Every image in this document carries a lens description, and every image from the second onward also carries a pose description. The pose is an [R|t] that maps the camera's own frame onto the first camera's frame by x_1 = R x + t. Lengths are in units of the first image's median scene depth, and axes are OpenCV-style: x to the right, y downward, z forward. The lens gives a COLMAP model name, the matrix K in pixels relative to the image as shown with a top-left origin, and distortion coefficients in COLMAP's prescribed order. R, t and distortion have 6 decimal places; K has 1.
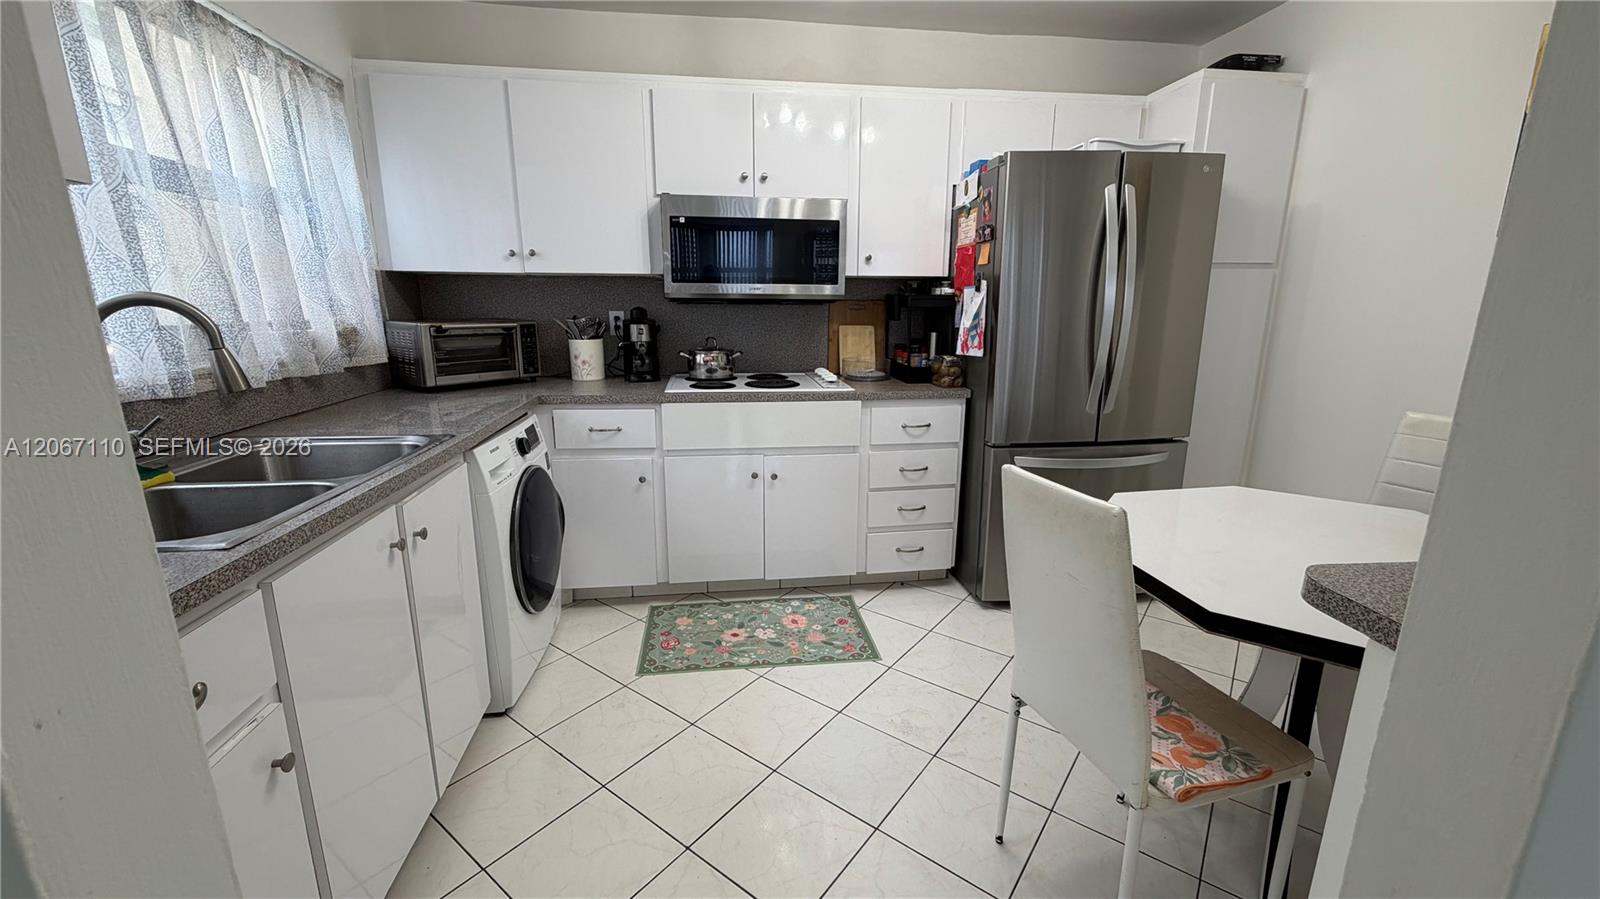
lens RADIAL K [[638.9, 0, 791.3], [0, 638.9, 451.8], [0, 0, 1]] dist [0.000363, 0.000062]
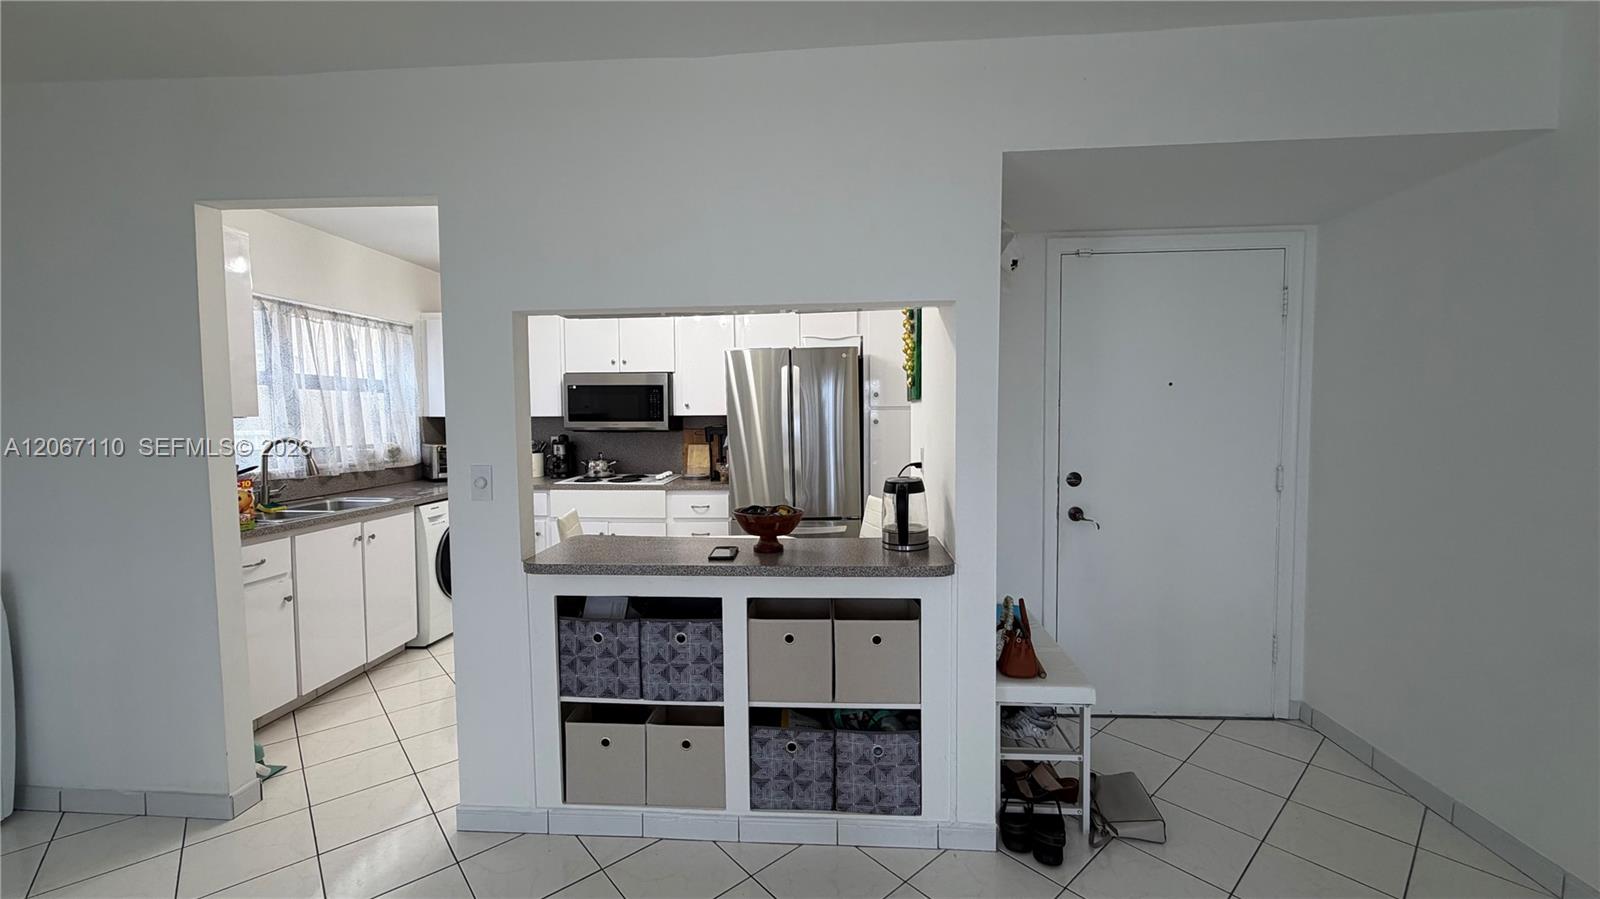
lens RADIAL K [[638.9, 0, 791.3], [0, 638.9, 451.8], [0, 0, 1]] dist [0.000363, 0.000062]
pose [[0.978795, 0.001383, -0.204837, 0.811263], [-0.035992, 0.985581, -0.165330, 0.088707], [0.201655, 0.169197, 0.964732, -0.580863]]
